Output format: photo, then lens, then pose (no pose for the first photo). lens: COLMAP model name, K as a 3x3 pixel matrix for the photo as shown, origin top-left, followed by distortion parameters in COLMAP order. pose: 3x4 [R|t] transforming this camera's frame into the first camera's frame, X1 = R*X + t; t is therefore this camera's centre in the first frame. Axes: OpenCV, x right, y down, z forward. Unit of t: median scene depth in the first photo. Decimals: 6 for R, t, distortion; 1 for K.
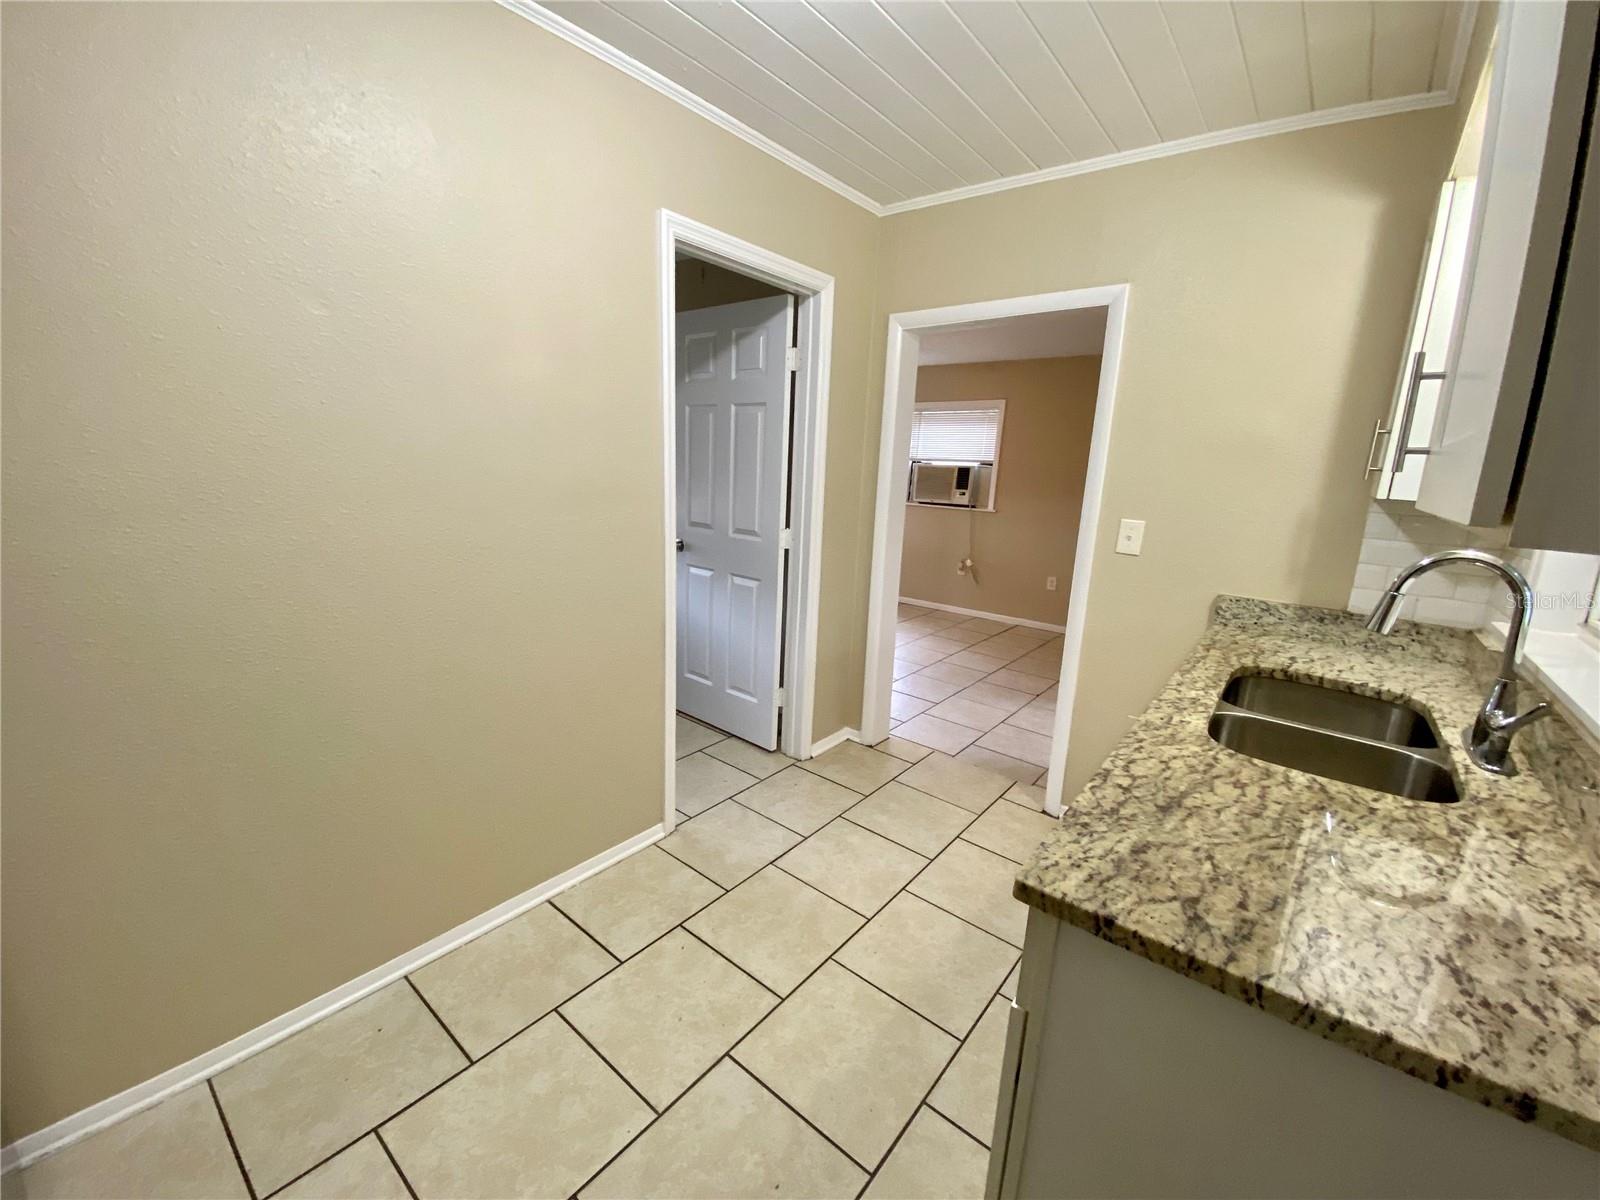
lens RADIAL K [[649.4, 0, 797.3], [0, 649.4, 592.9], [0, 0, 1]] dist [0.035896, -0.030515]
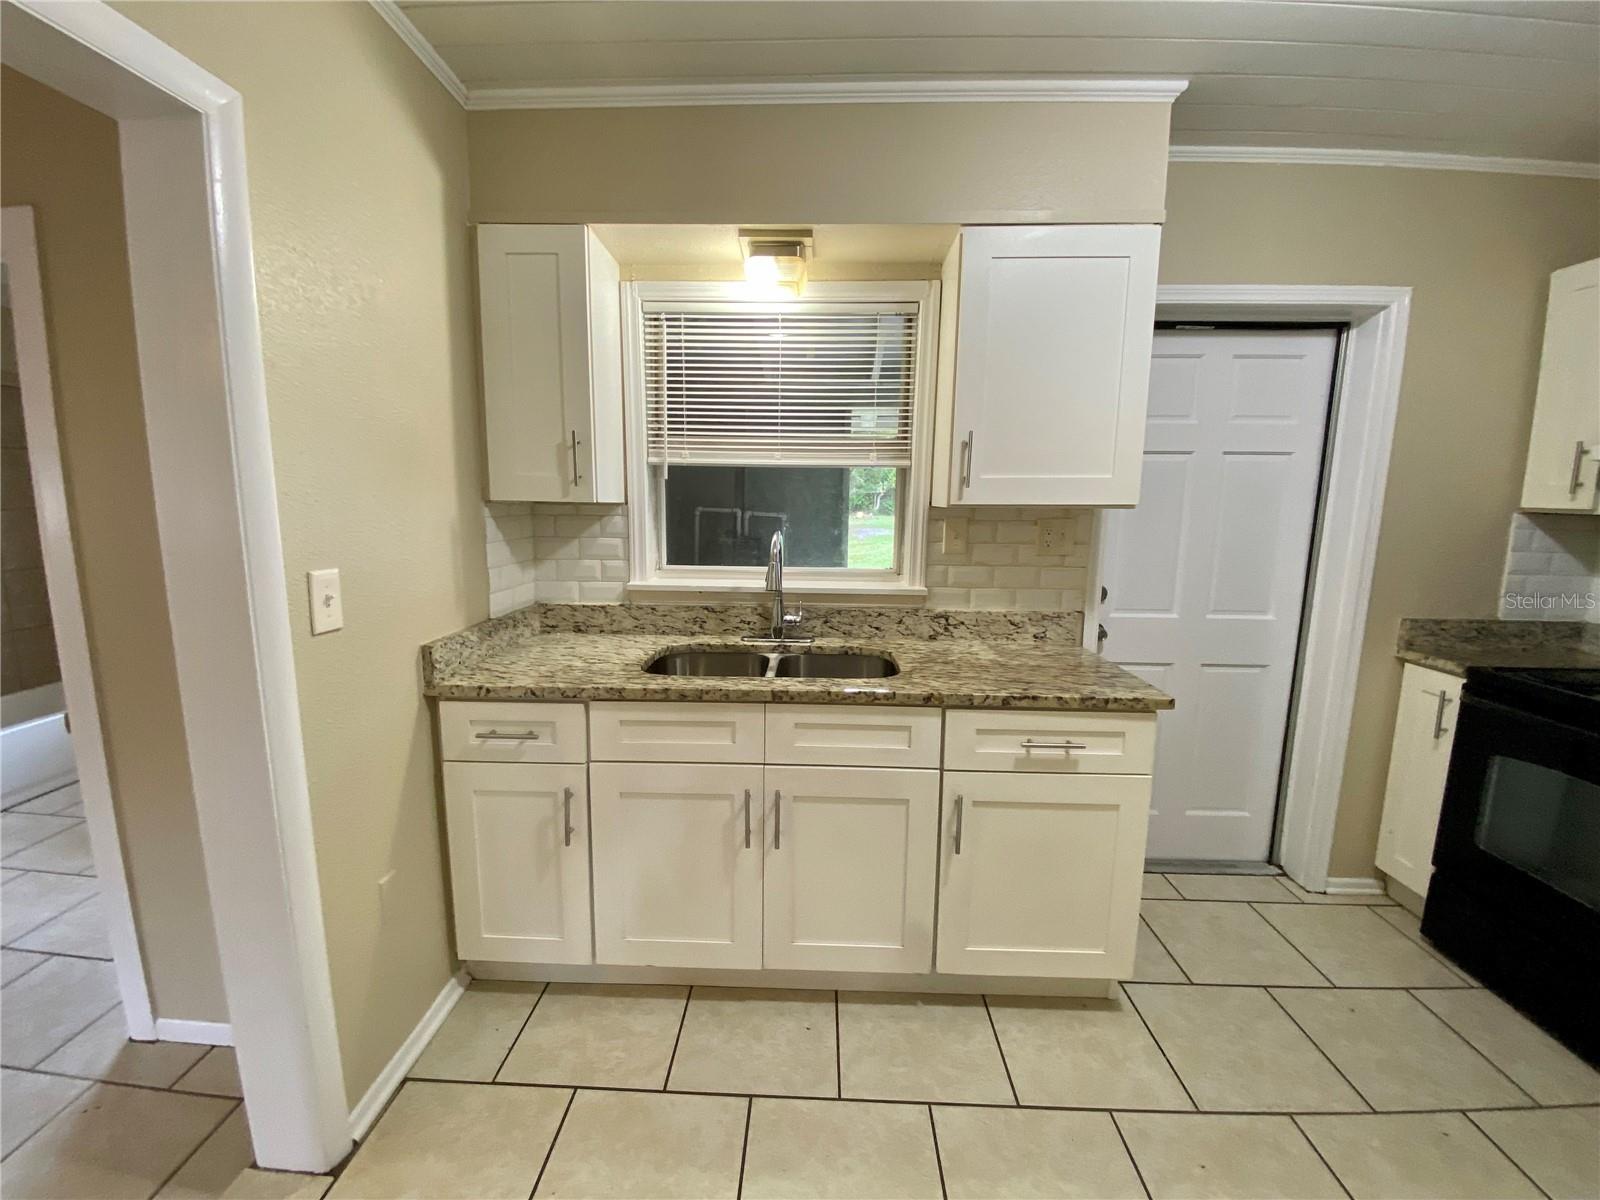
lens RADIAL K [[649.4, 0, 797.3], [0, 649.4, 592.9], [0, 0, 1]] dist [0.035896, -0.030515]
pose [[-0.602721, -0.171050, 0.779403, -0.243386], [0.125385, 0.944319, 0.304204, -0.315717], [-0.788039, 0.281076, -0.547714, 1.481628]]
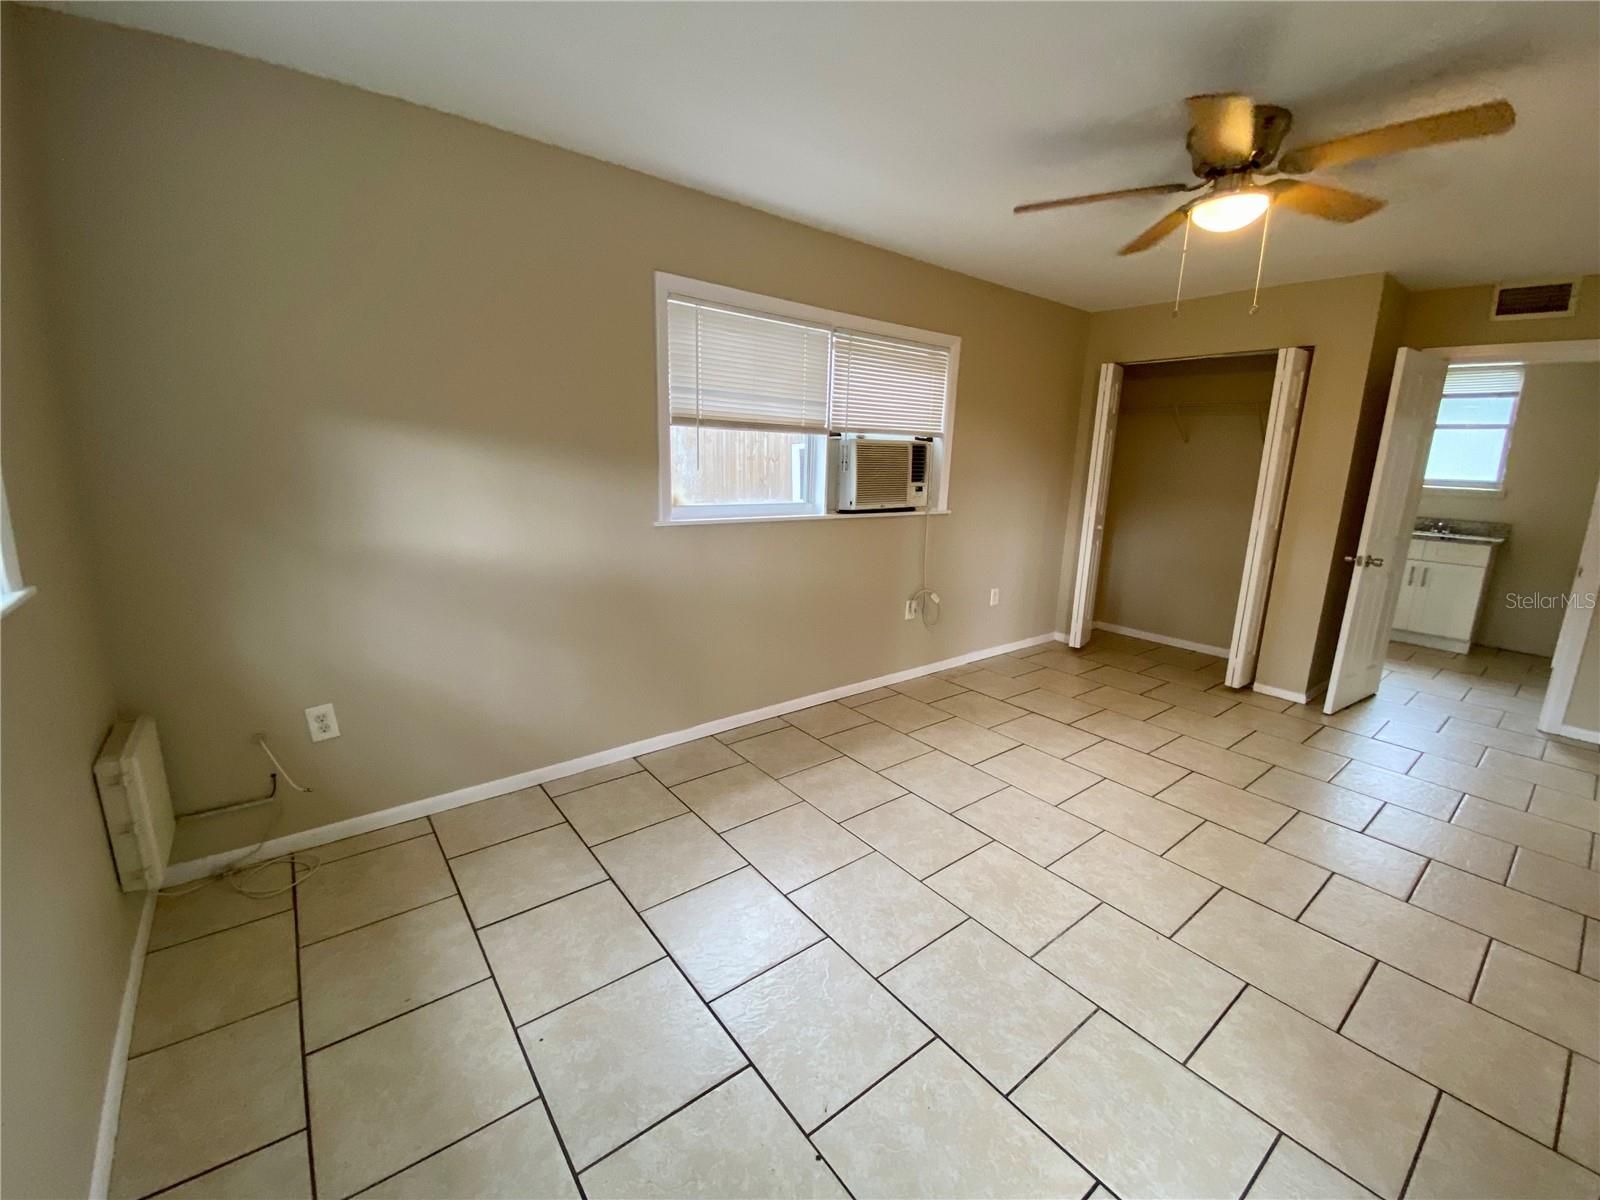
lens RADIAL K [[649.0, 0, 796.3], [0, 649.0, 602.3], [0, 0, 1]] dist [0.029183, -0.026281]
pose [[0.222578, -0.245961, 0.943378, -1.446014], [0.178598, 0.961563, 0.208564, -0.788029], [-0.958416, 0.122063, 0.257951, 3.865758]]
